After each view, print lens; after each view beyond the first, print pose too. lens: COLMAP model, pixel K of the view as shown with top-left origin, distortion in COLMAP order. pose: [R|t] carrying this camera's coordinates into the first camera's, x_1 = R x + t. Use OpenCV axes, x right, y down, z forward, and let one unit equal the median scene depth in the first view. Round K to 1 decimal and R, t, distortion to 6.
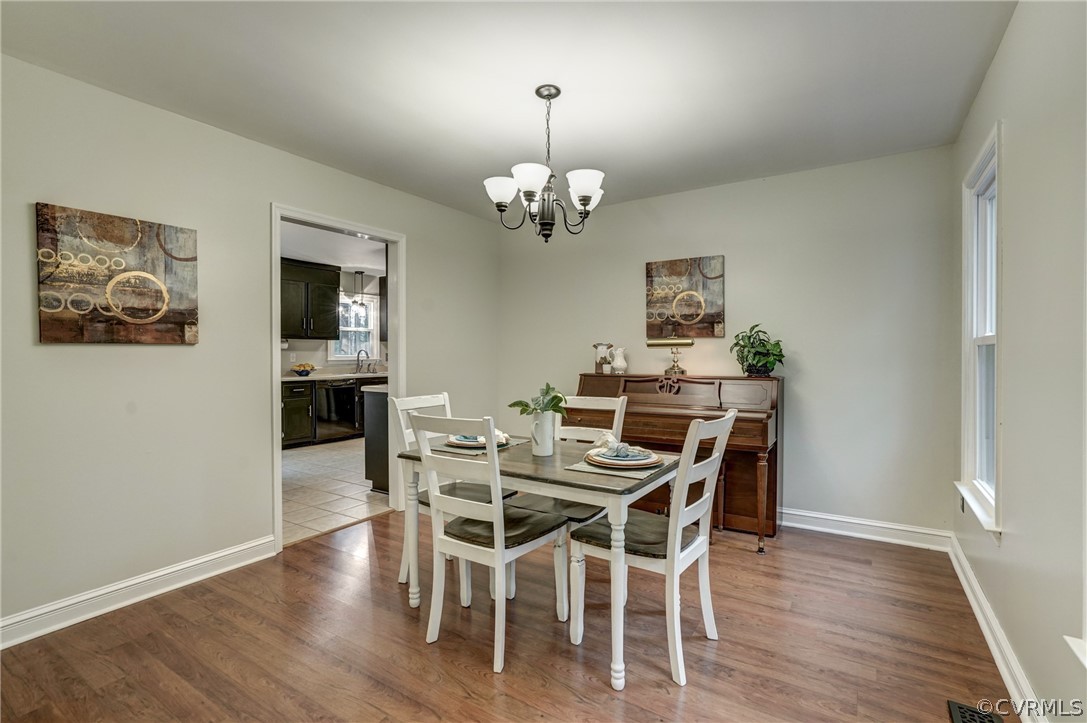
lens RADIAL K [[501.6, 0, 548.0], [0, 501.6, 357.5], [0, 0, 1]] dist [-0.037772, 0.020184]
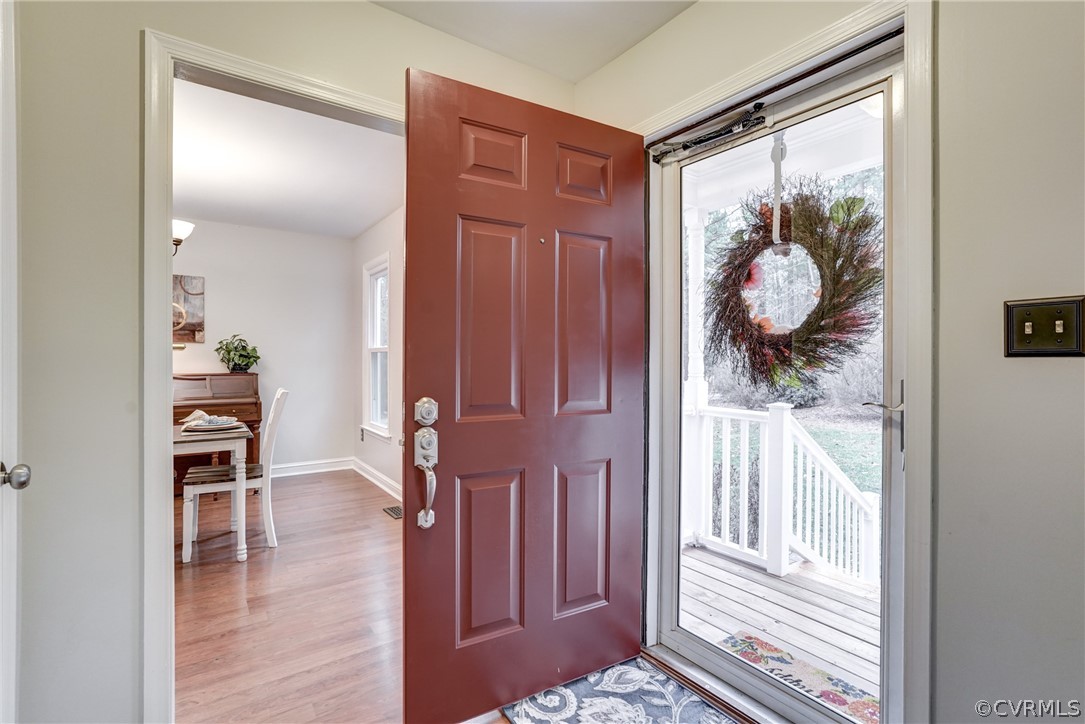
lens RADIAL K [[500.7, 0, 547.0], [0, 500.7, 358.0], [0, 0, 1]] dist [-0.037772, 0.020184]
pose [[0.359555, 0.007499, 0.933094, -0.542548], [0.008408, 0.999901, -0.011275, 0.020251], [-0.933086, 0.011900, 0.359456, -0.270899]]
